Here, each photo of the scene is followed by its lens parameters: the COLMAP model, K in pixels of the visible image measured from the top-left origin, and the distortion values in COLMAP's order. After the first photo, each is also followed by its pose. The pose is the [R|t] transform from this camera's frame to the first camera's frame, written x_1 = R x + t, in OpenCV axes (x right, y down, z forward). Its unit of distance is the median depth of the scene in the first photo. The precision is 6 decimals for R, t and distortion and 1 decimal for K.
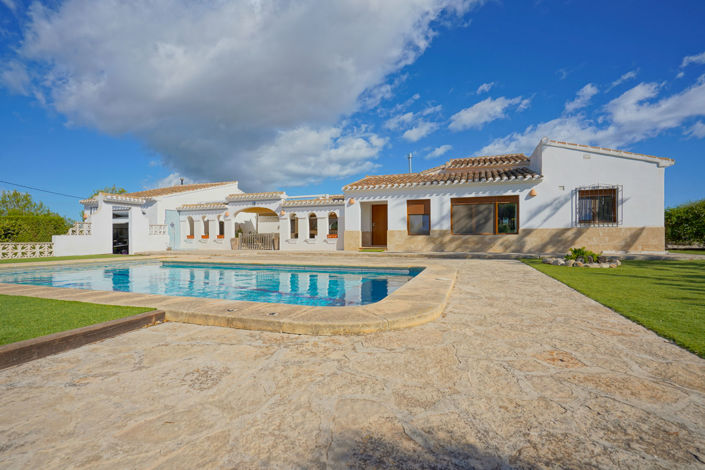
lens RADIAL K [[333.5, 0, 352.5], [0, 333.5, 235.0], [0, 0, 1]] dist [-0.000413, 0.000007]
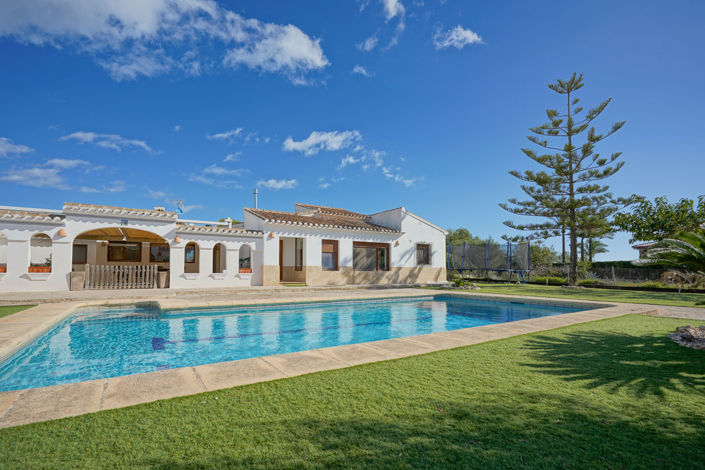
lens RADIAL K [[326.5, 0, 354.6], [0, 326.5, 215.0], [0, 0, 1]] dist [-0.000261, 0.000181]
pose [[0.598900, 0.143167, 0.787923, -0.655017], [-0.010471, 0.985206, -0.171055, 0.003521], [-0.800755, 0.094195, 0.591539, 0.241390]]
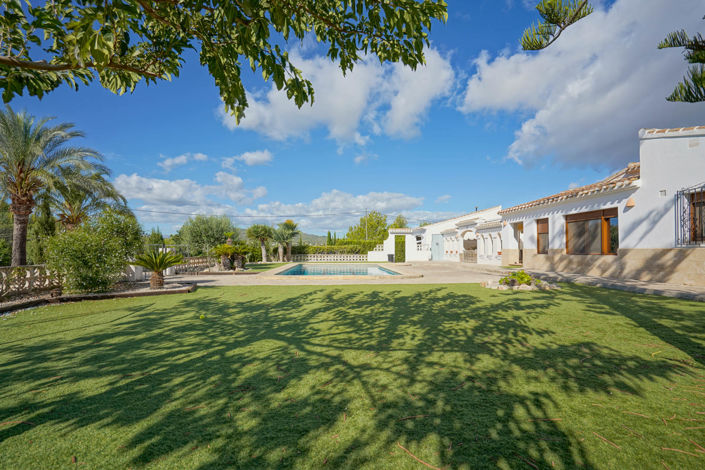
lens RADIAL K [[326.5, 0, 354.6], [0, 326.5, 215.0], [0, 0, 1]] dist [-0.000261, 0.000181]
pose [[0.391223, -0.091602, -0.915726, 0.869643], [0.006233, 0.995275, -0.096897, -0.024222], [0.920275, 0.032201, 0.389945, 0.088839]]
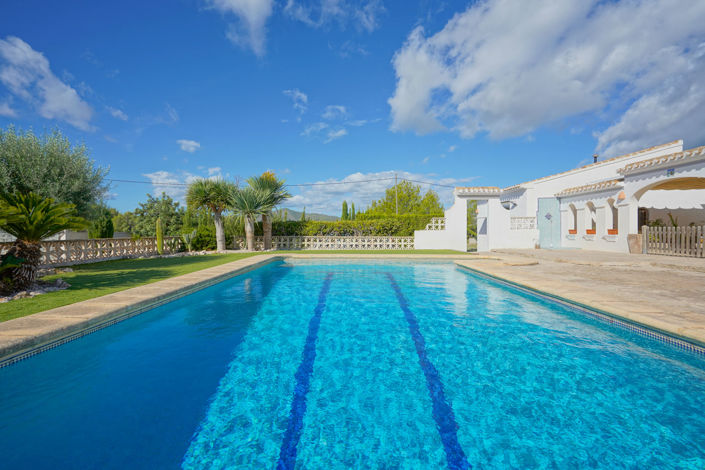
lens RADIAL K [[324.7, 0, 334.2], [0, 324.7, 231.7], [0, 0, 1]] dist [-0.000419, -0.000120]
pose [[0.275297, 0.006344, -0.961338, 0.080637], [0.007683, 0.999932, 0.008799, -0.006097], [0.961329, -0.009808, 0.275229, 0.375057]]
